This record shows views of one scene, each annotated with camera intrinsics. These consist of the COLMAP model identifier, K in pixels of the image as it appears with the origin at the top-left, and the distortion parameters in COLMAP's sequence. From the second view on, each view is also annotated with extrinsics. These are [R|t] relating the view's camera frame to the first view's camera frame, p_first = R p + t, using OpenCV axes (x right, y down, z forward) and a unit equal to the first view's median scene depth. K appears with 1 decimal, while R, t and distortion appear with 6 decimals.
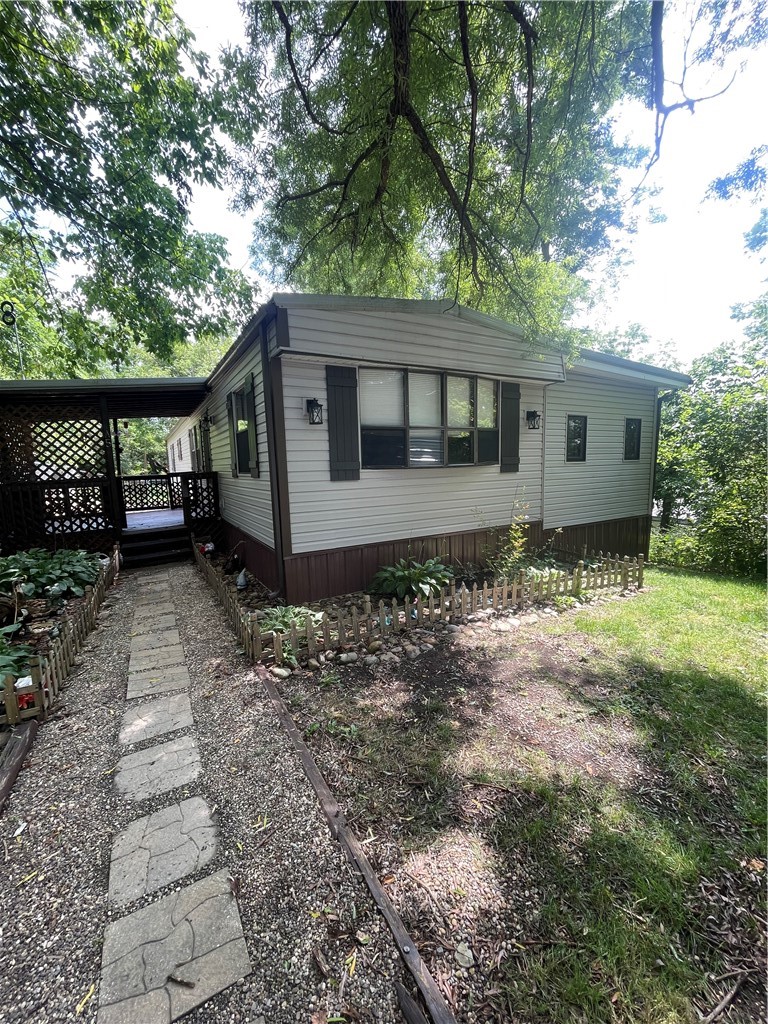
lens RADIAL K [[414.5, 0, 384.0], [0, 414.5, 512.0], [0, 0, 1]] dist [-0.000012, 0.000548]
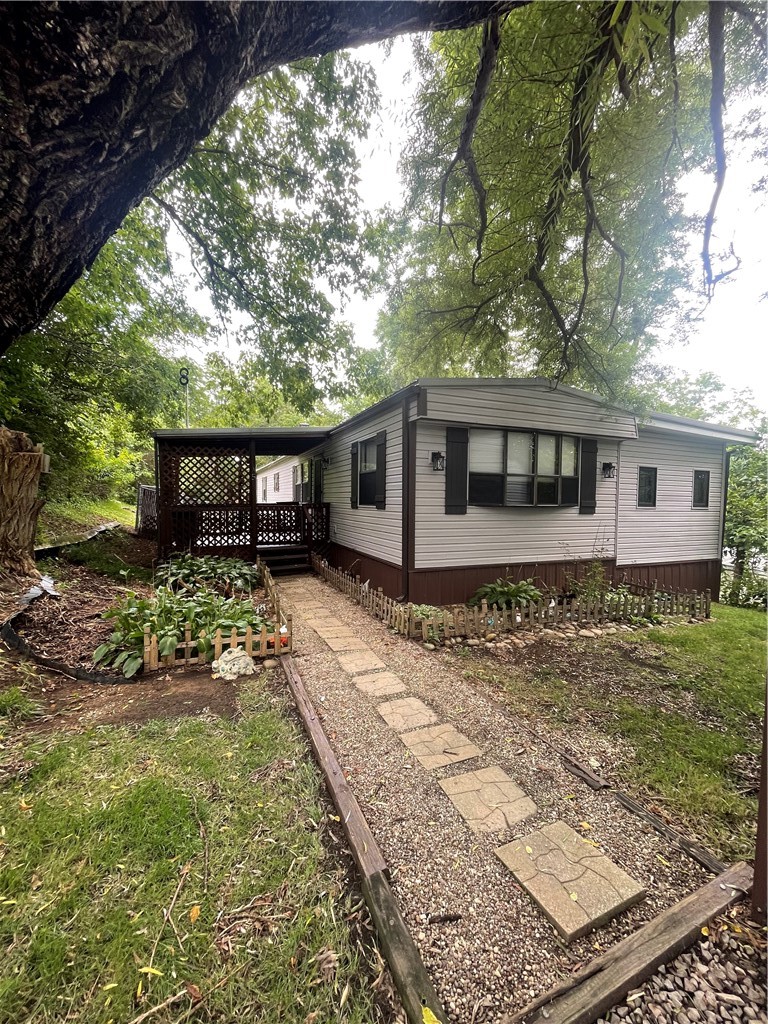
lens RADIAL K [[414.5, 0, 384.0], [0, 414.5, 512.0], [0, 0, 1]] dist [-0.000012, 0.000548]
pose [[0.991355, 0.043451, -0.123807, -0.141351], [-0.053870, 0.995168, -0.082094, 0.031340], [0.119642, 0.088054, 0.988905, -0.268453]]
